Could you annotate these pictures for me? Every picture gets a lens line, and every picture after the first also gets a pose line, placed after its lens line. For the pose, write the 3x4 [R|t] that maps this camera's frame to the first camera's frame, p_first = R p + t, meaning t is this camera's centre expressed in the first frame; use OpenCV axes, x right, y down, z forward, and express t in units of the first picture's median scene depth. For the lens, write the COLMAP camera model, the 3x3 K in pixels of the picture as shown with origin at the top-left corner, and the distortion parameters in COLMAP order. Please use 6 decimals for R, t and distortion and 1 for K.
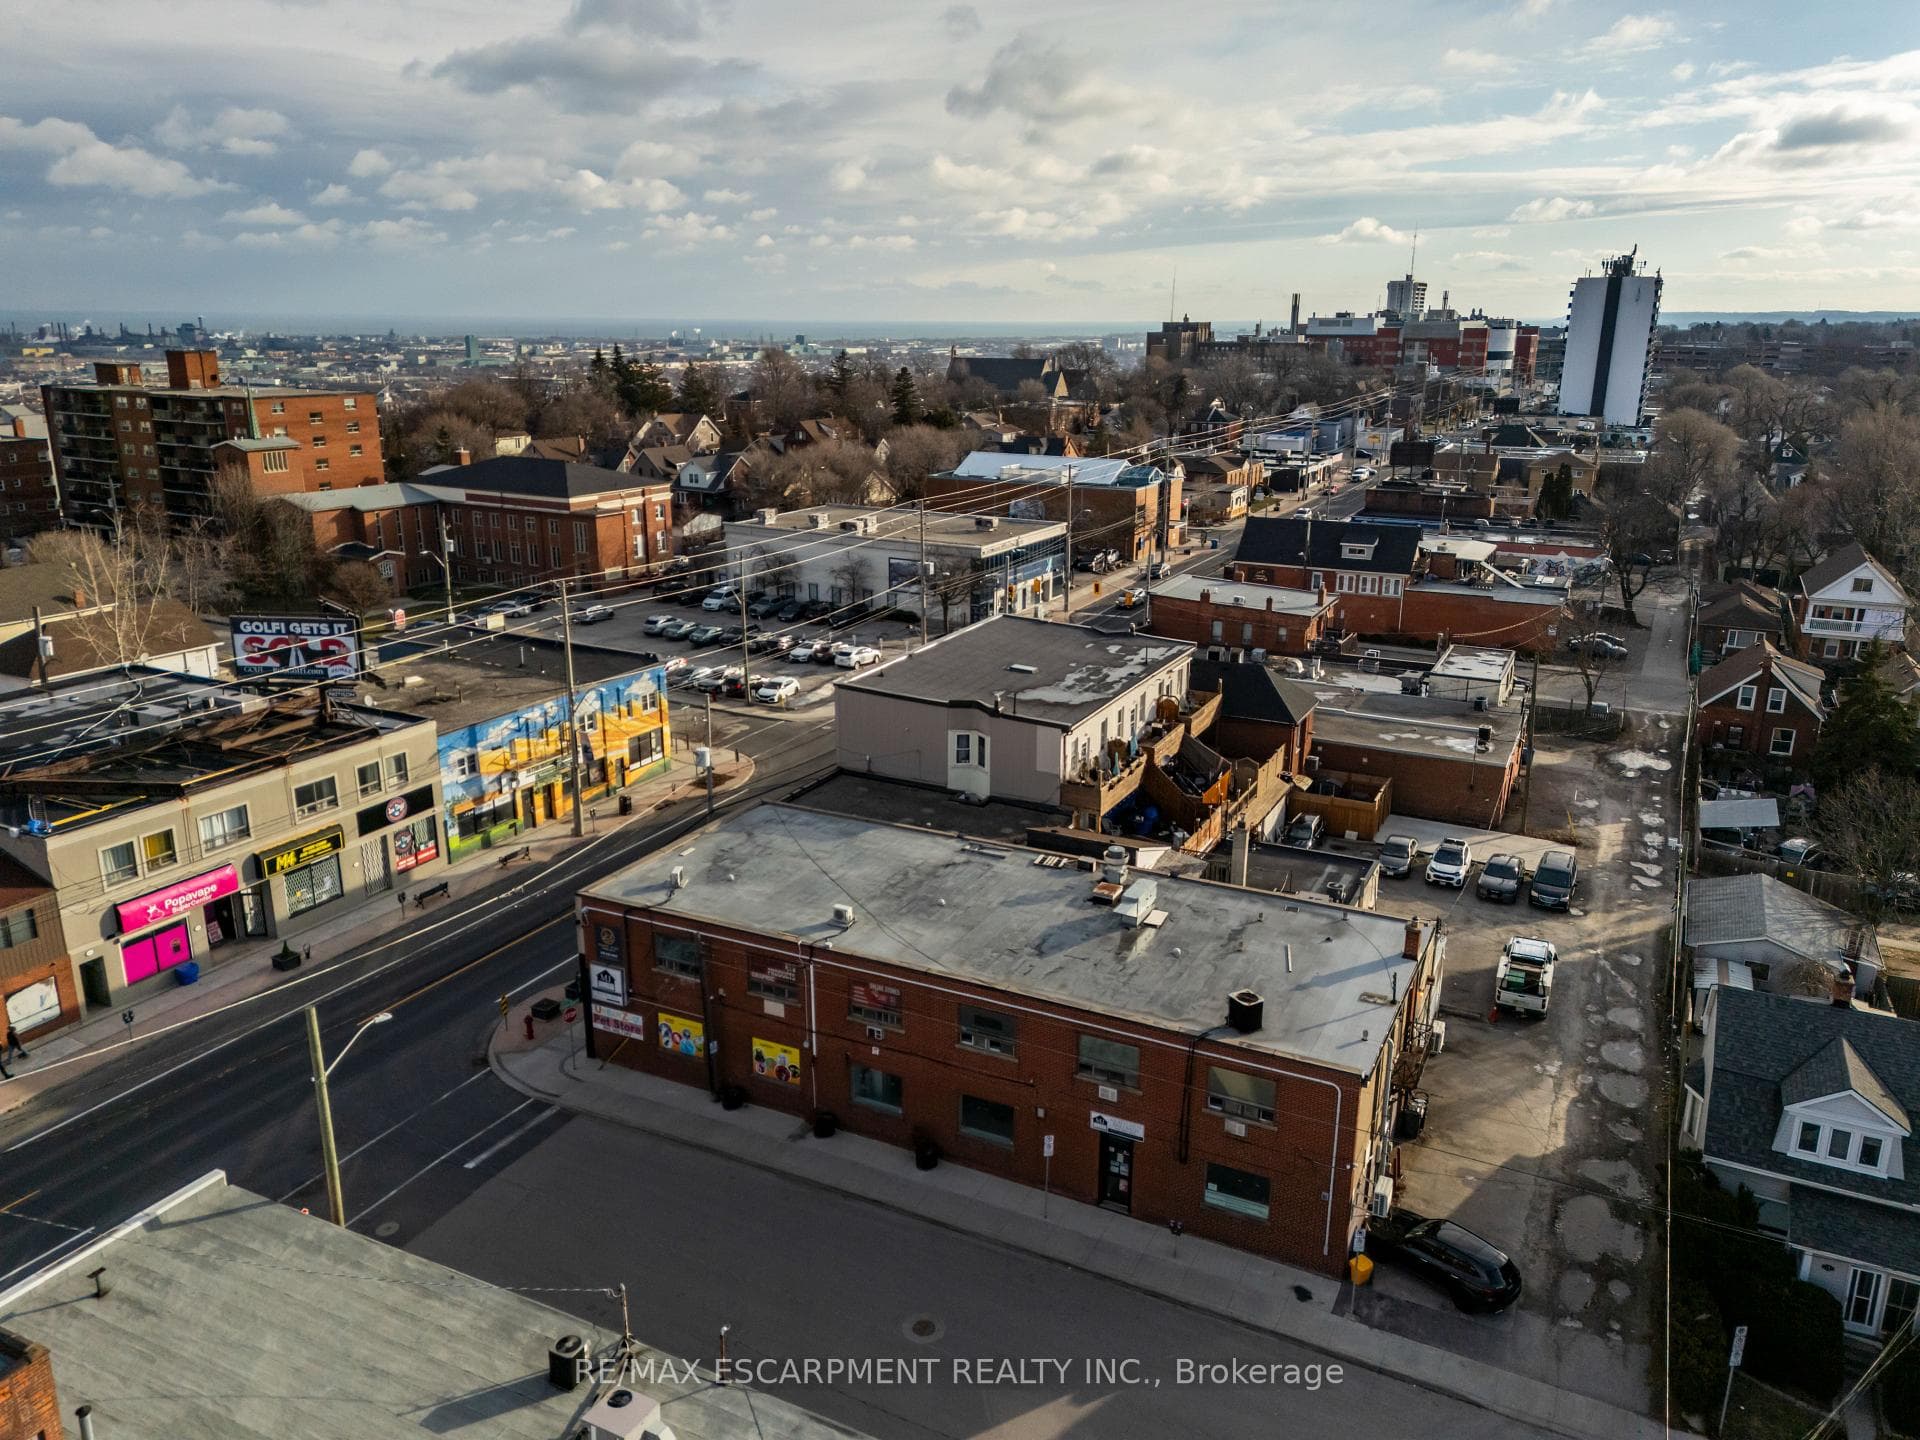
lens RADIAL K [[1389.8, 0, 960.0], [0, 1389.8, 720.0], [0, 0, 1]] dist [0.111703, -0.104461]
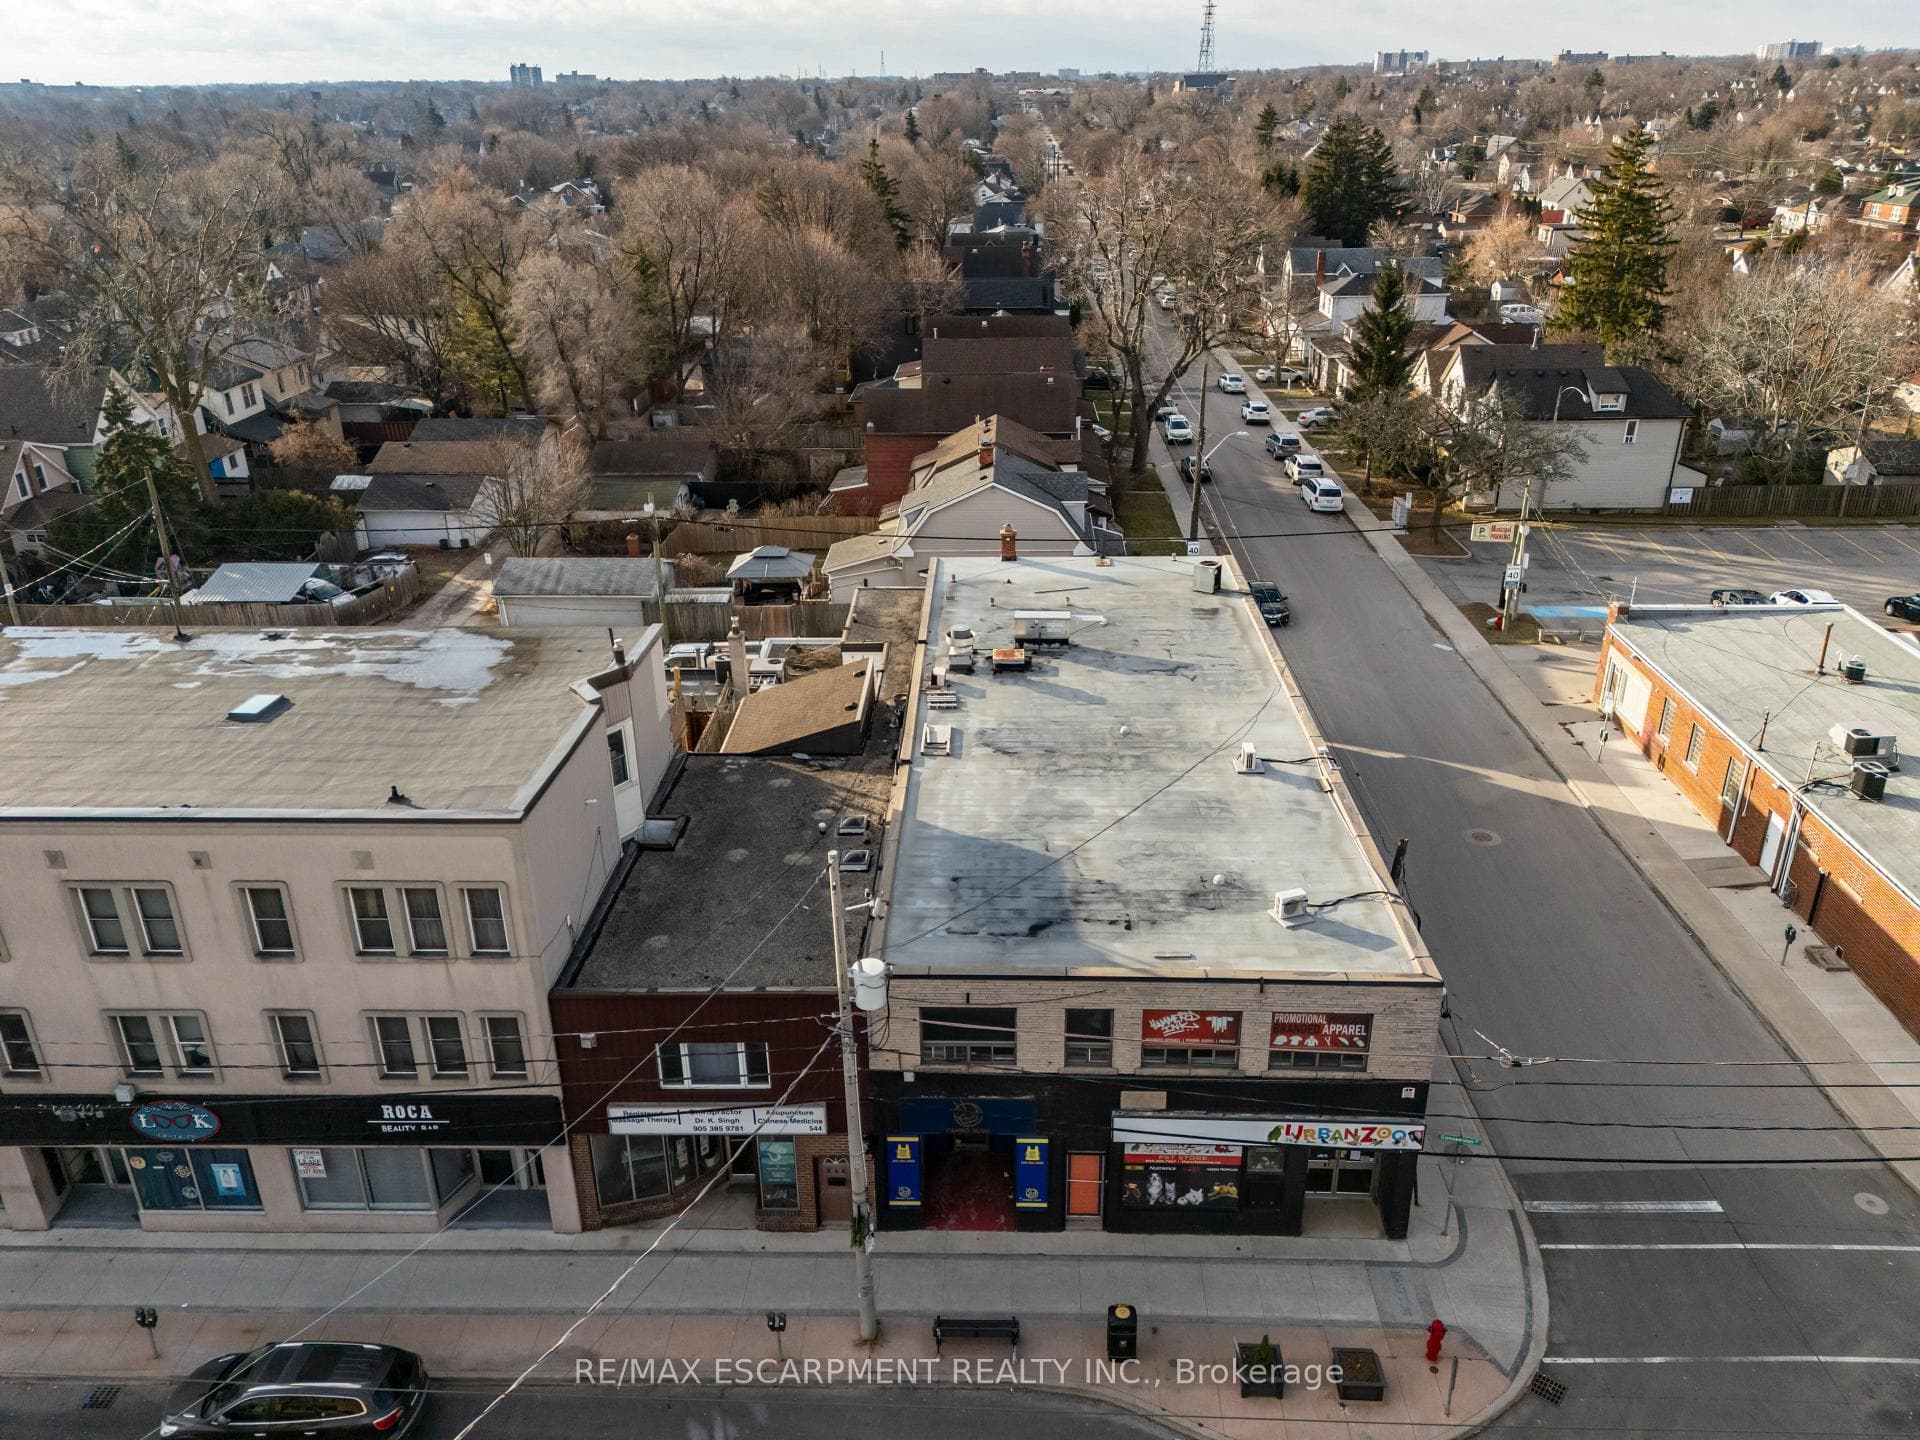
lens RADIAL K [[1391.1, 0, 963.6], [0, 1391.1, 725.5], [0, 0, 1]] dist [0.104925, -0.104531]
pose [[-0.419775, -0.376192, 0.825995, -0.480550], [0.263103, 0.820548, 0.507422, -0.226228], [-0.868657, 0.430325, -0.245468, 0.986302]]
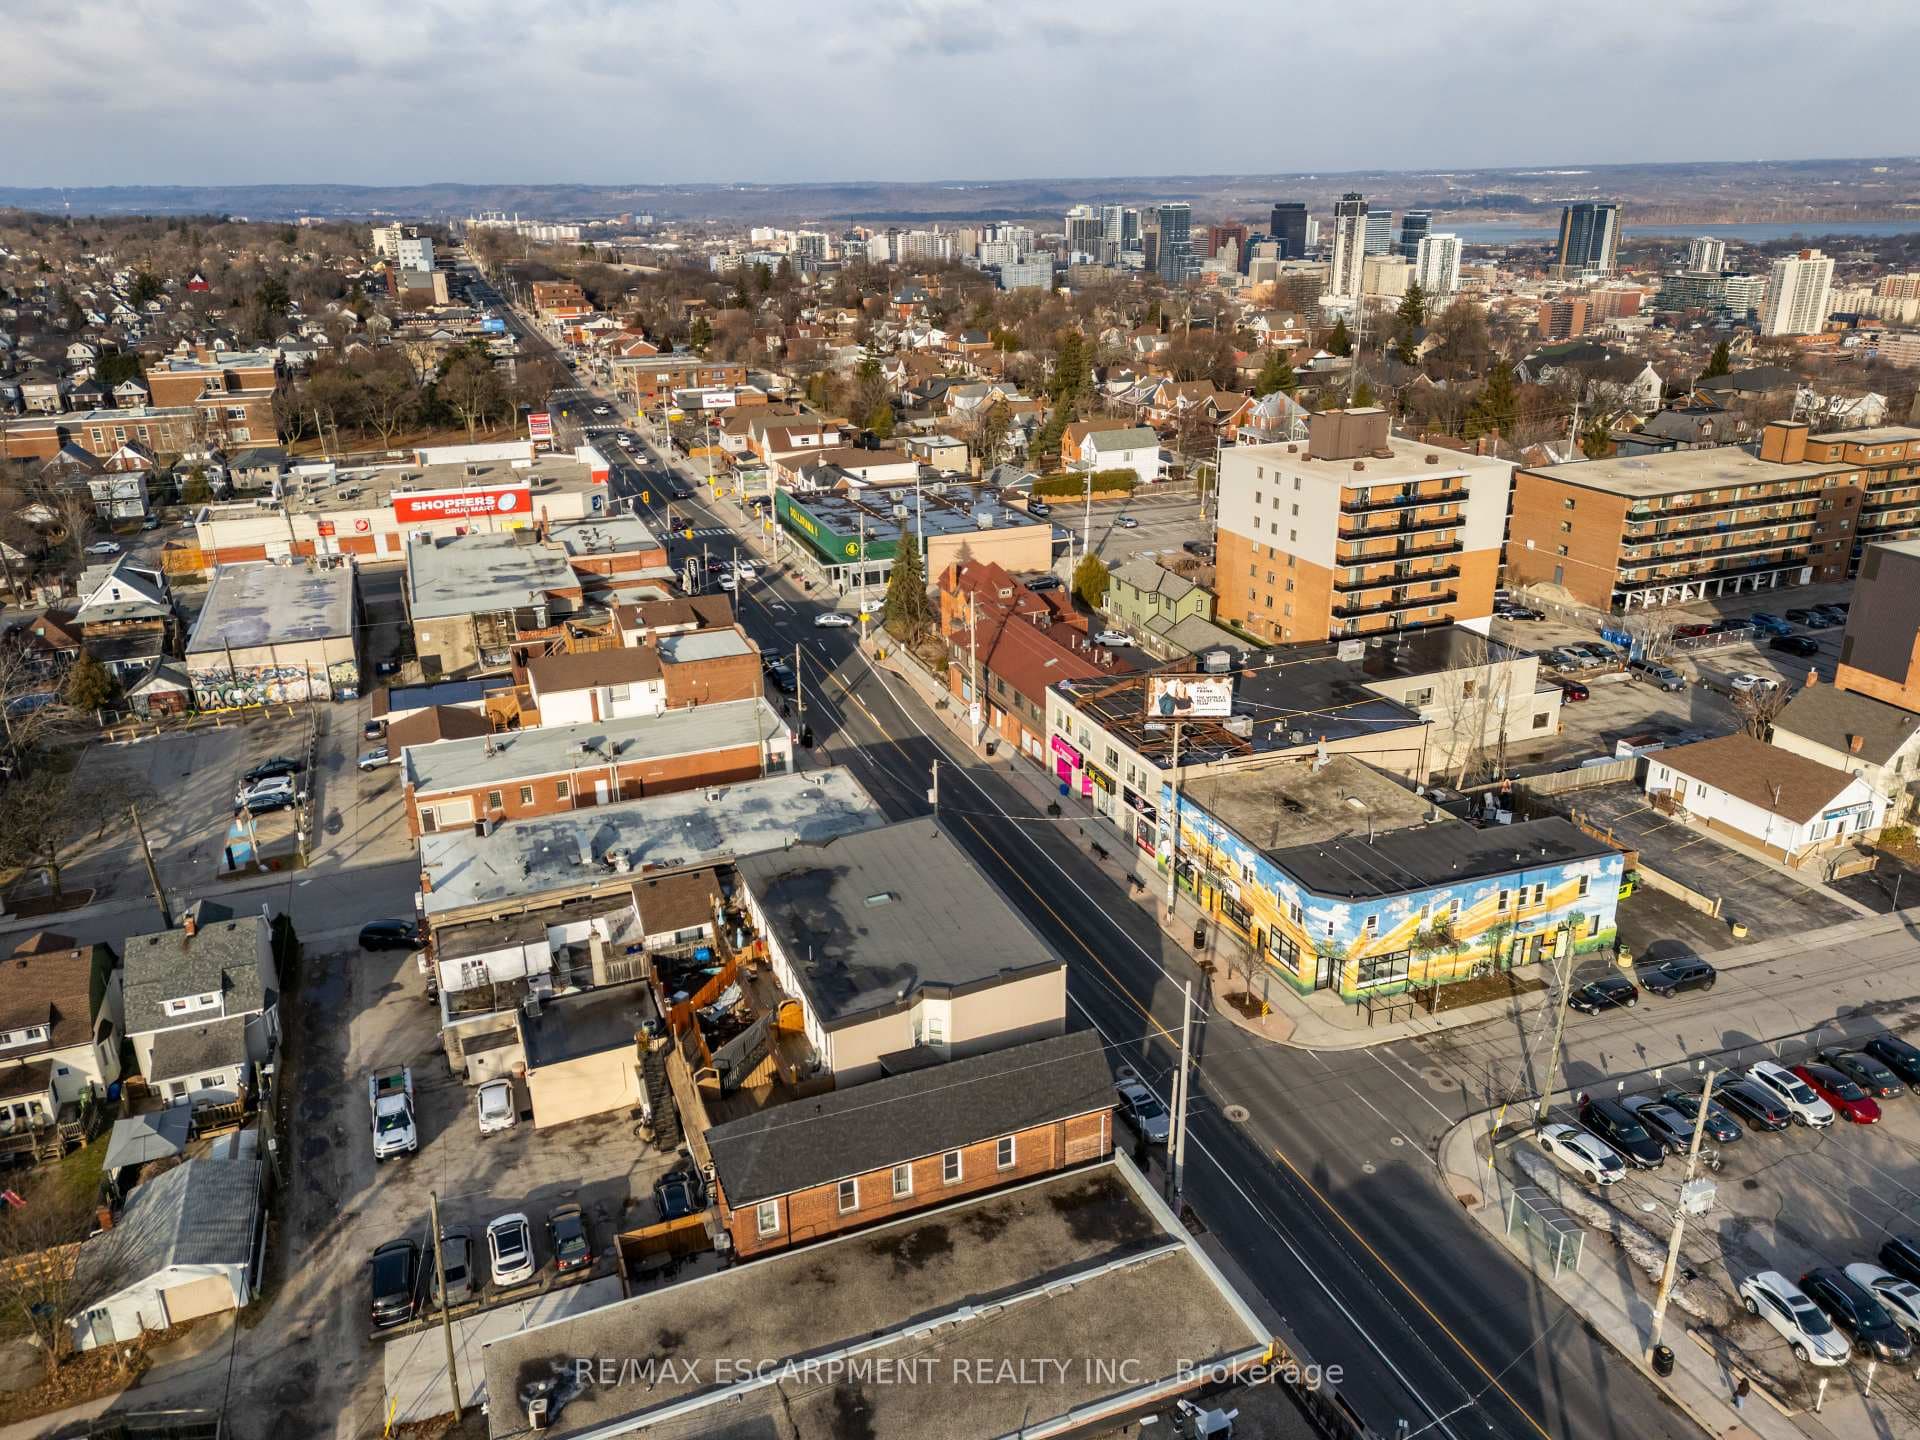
lens RADIAL K [[1391.1, 0, 963.6], [0, 1391.1, 725.5], [0, 0, 1]] dist [0.104925, -0.104531]
pose [[-0.666309, 0.272460, -0.694117, 0.751505], [-0.196617, 0.833719, 0.515998, -0.757272], [0.719288, 0.480289, -0.501944, 1.630717]]
